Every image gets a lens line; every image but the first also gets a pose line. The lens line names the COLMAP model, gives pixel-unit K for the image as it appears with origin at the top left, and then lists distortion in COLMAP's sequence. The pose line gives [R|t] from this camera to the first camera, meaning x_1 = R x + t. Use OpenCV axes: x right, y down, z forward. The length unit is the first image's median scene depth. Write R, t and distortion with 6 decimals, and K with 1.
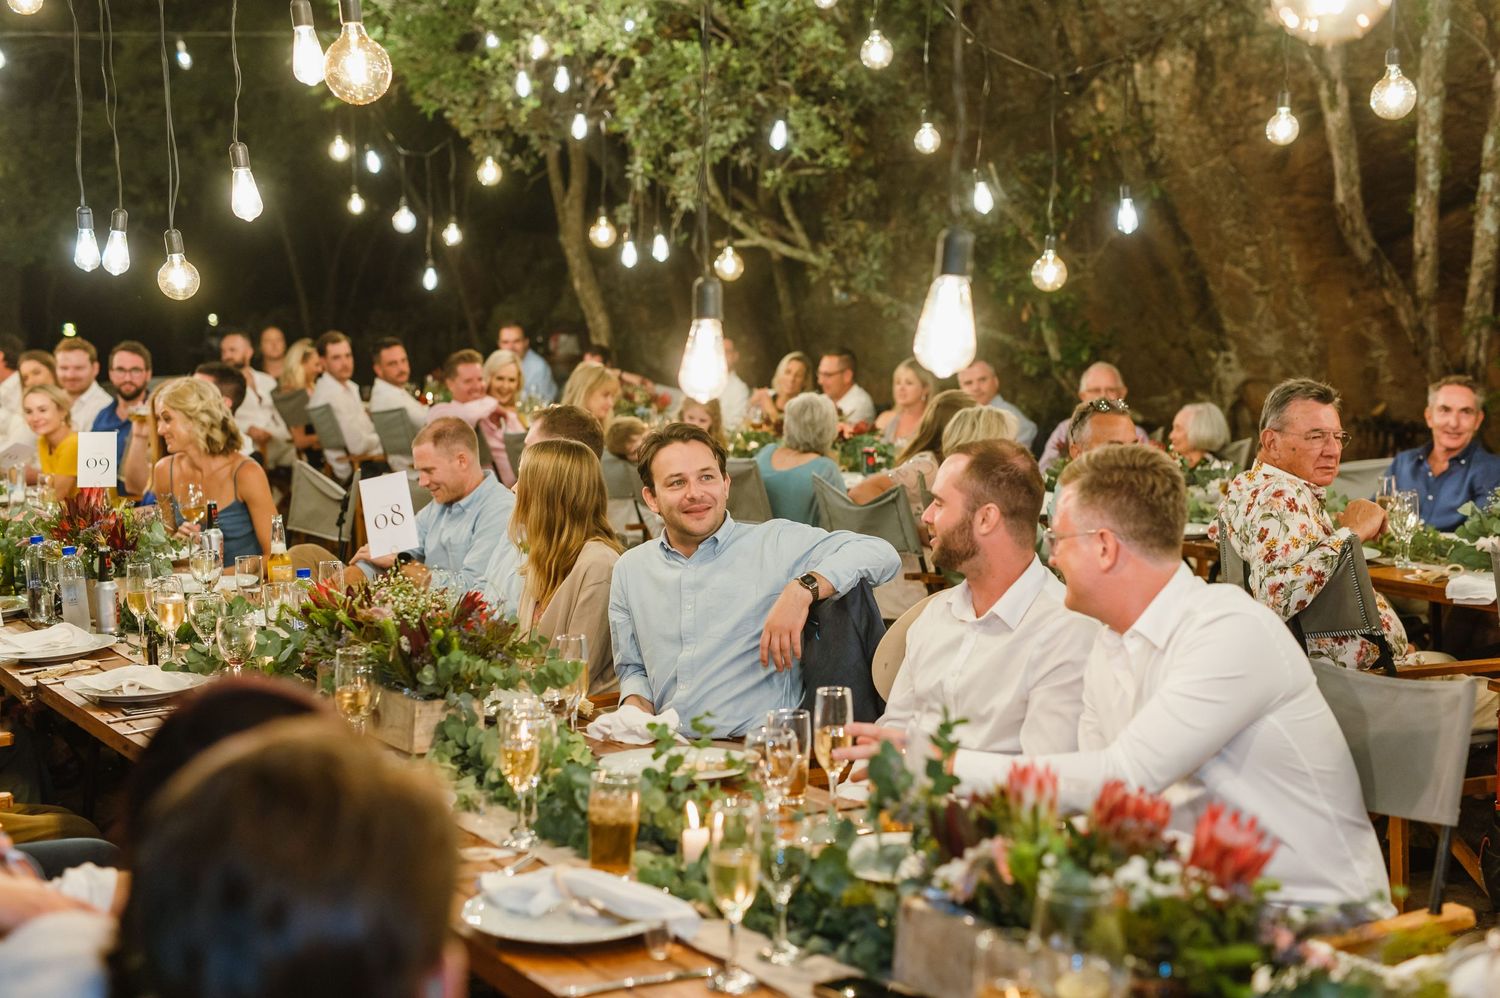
lens RADIAL K [[2053.5, 0, 739.3], [0, 2053.5, 512.4], [0, 0, 1]] dist [0.135479, 0.000000]
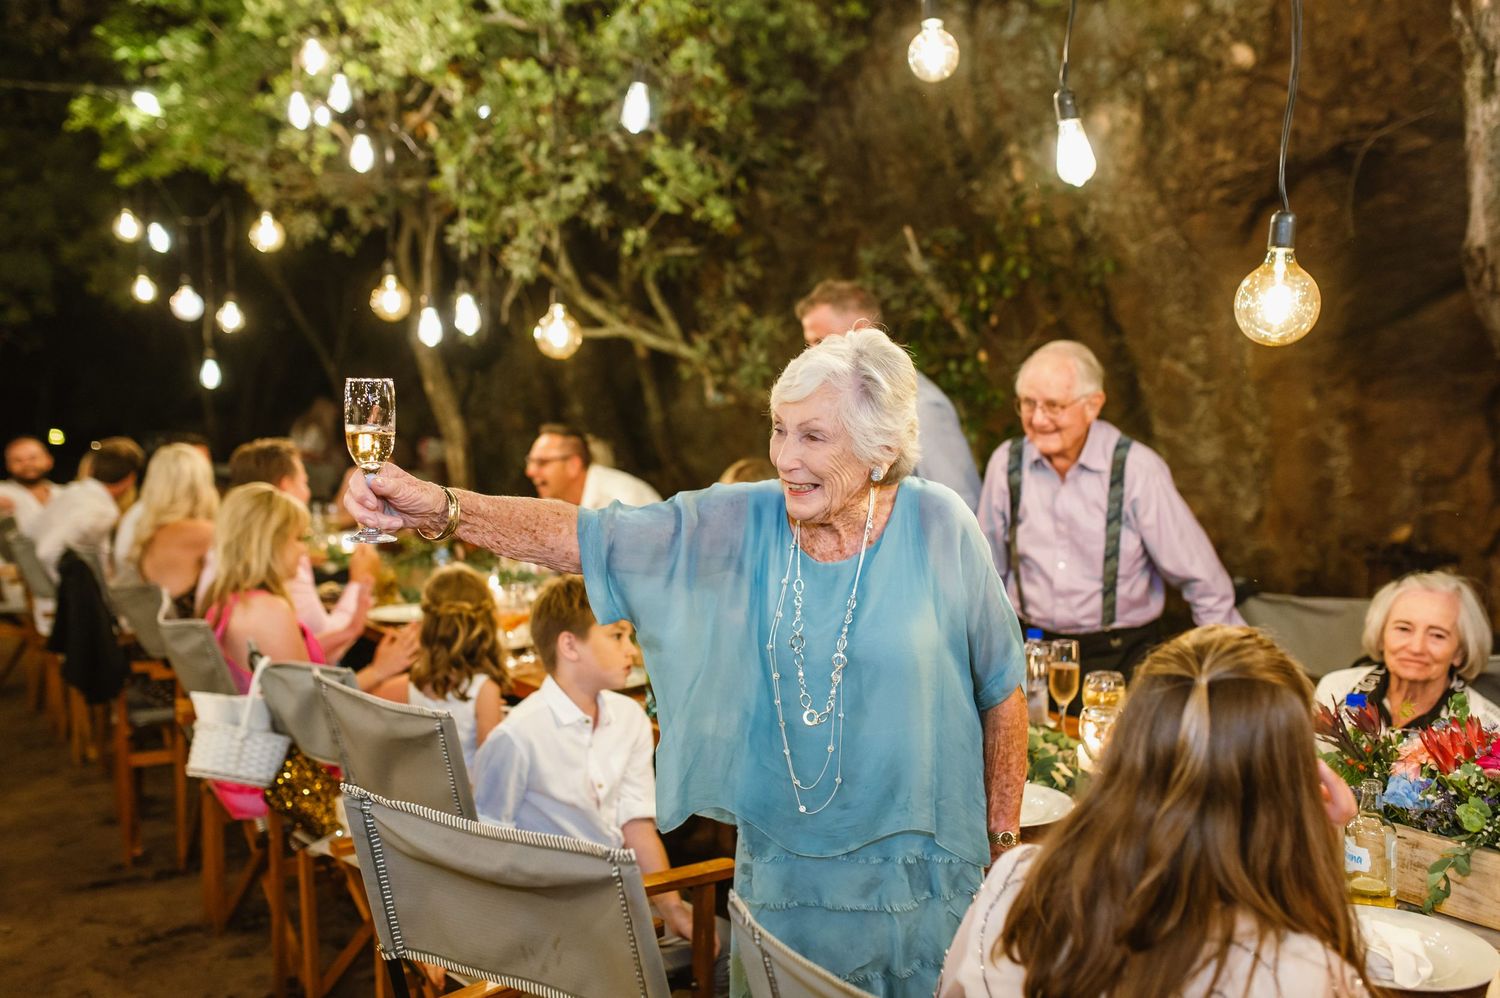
lens RADIAL K [[1409.1, 0, 760.9], [0, 1409.1, 504.4], [0, 0, 1]] dist [0.031614, 0.000000]
pose [[0.995238, -0.008097, 0.097139, 0.010590], [0.011885, 0.999189, -0.038475, -0.039472], [-0.096748, 0.039446, 0.994527, 0.445486]]
